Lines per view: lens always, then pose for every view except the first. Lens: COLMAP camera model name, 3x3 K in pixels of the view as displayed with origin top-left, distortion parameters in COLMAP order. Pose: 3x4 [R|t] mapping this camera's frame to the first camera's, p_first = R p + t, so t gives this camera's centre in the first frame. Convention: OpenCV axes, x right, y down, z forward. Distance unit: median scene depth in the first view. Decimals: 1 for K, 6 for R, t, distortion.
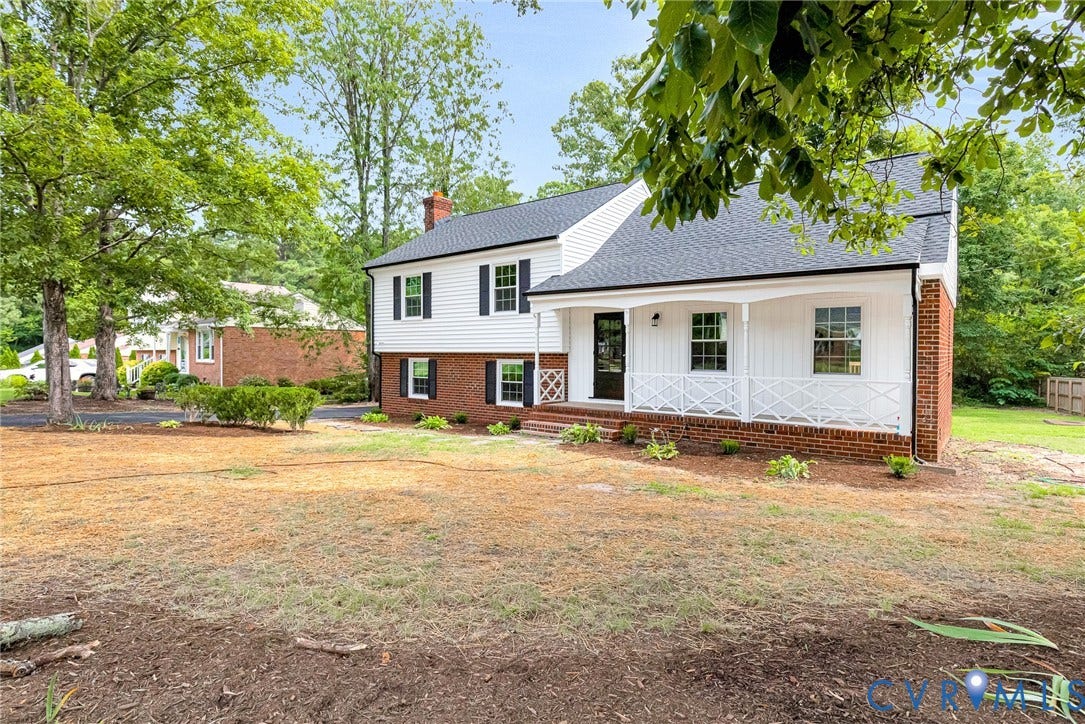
lens RADIAL K [[556.2, 0, 542.5], [0, 556.2, 362.0], [0, 0, 1]] dist [0.002403, -0.000048]
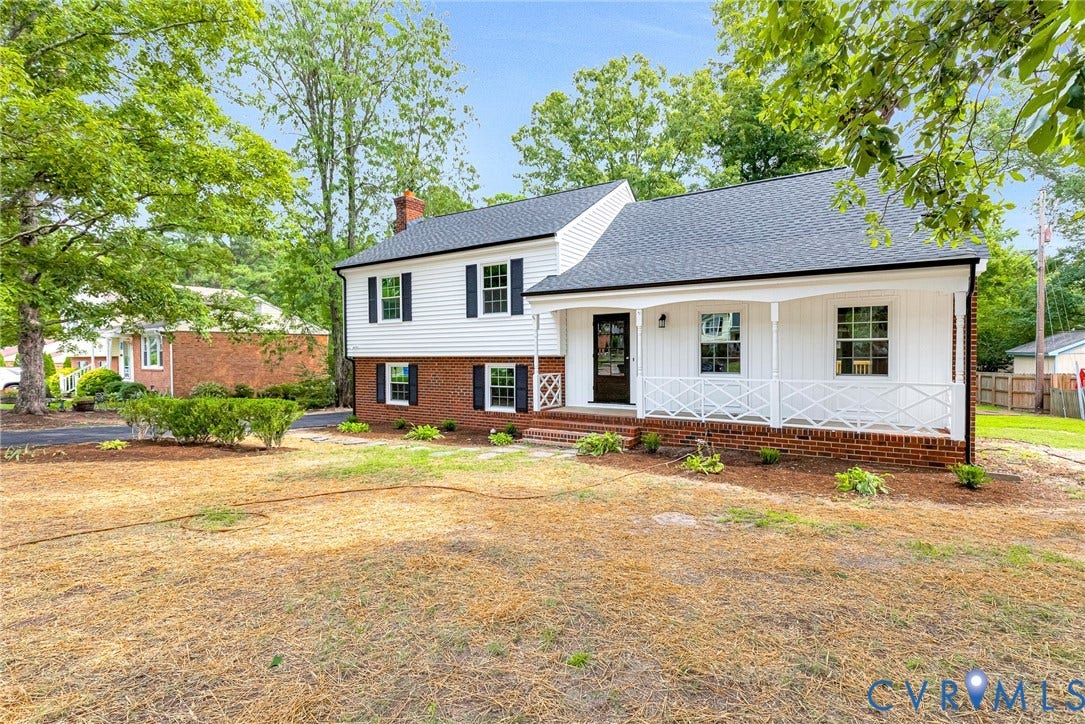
lens RADIAL K [[500.5, 0, 539.8], [0, 500.5, 365.9], [0, 0, 1]] dist [0.010227, -0.000357]
pose [[0.993255, -0.013635, 0.115142, -0.087544], [0.012738, 0.999883, 0.008526, -0.006477], [-0.115245, -0.007002, 0.993312, 0.128425]]
